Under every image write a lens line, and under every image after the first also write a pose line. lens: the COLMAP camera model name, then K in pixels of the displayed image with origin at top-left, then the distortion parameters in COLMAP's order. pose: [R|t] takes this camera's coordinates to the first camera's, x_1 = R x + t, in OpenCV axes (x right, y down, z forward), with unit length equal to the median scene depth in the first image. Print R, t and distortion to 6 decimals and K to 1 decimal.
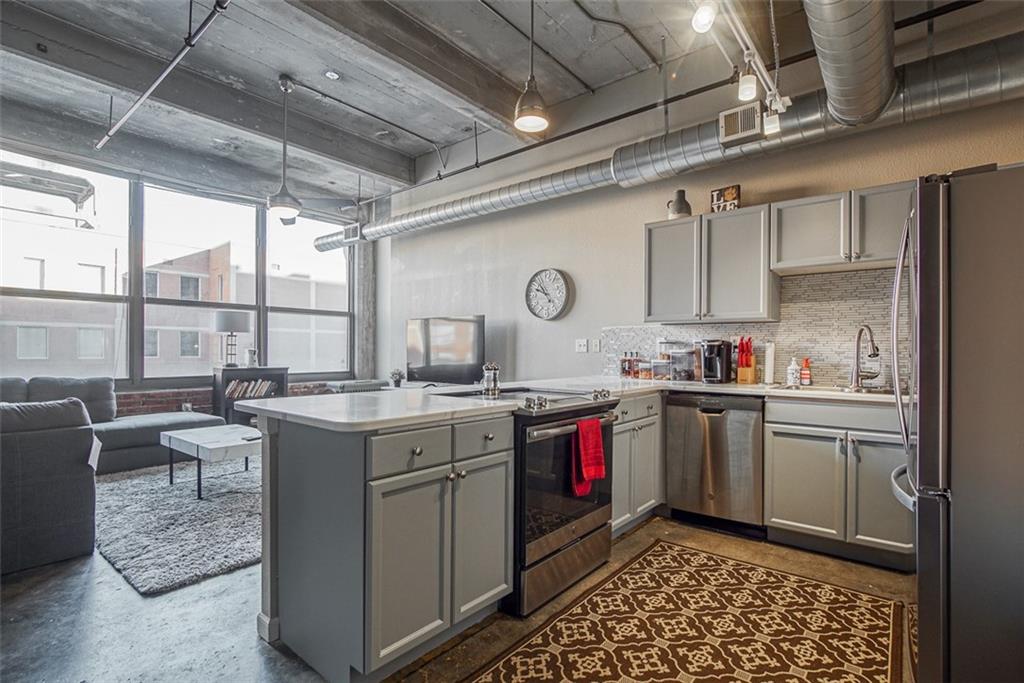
lens RADIAL K [[473.1, 0, 524.7], [0, 473.1, 354.5], [0, 0, 1]] dist [-0.015074, 0.007752]
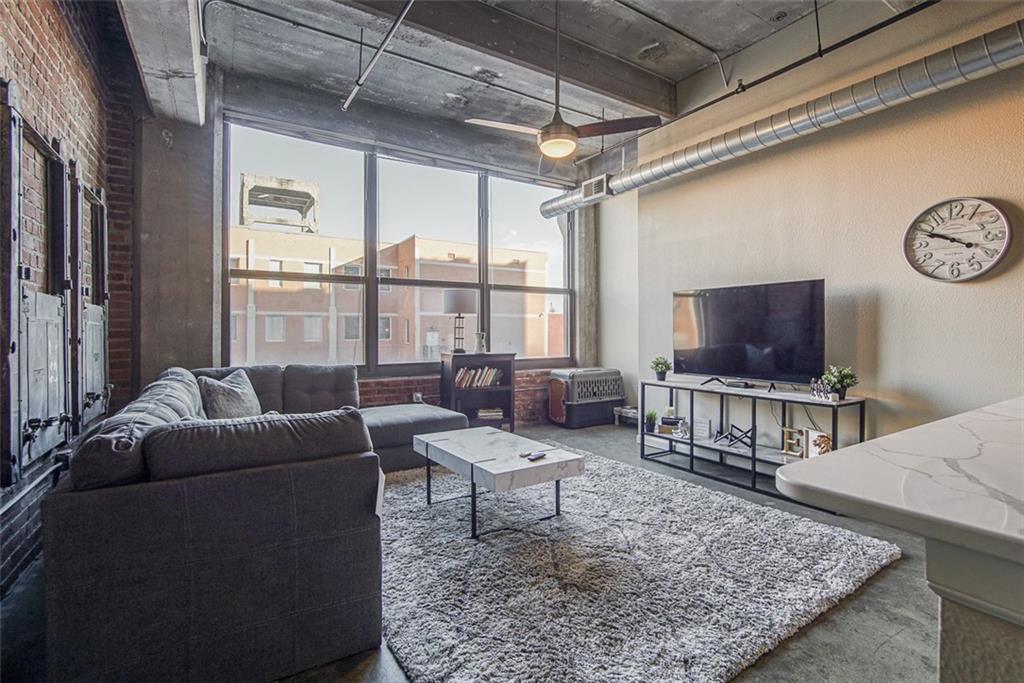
lens RADIAL K [[471.2, 0, 525.2], [0, 471.2, 334.7], [0, 0, 1]] dist [-0.018700, 0.000218]
pose [[0.950362, -0.006347, -0.311080, -0.240974], [0.005594, 0.999979, -0.003314, -0.004210], [0.311095, 0.001409, 0.950378, 0.204737]]
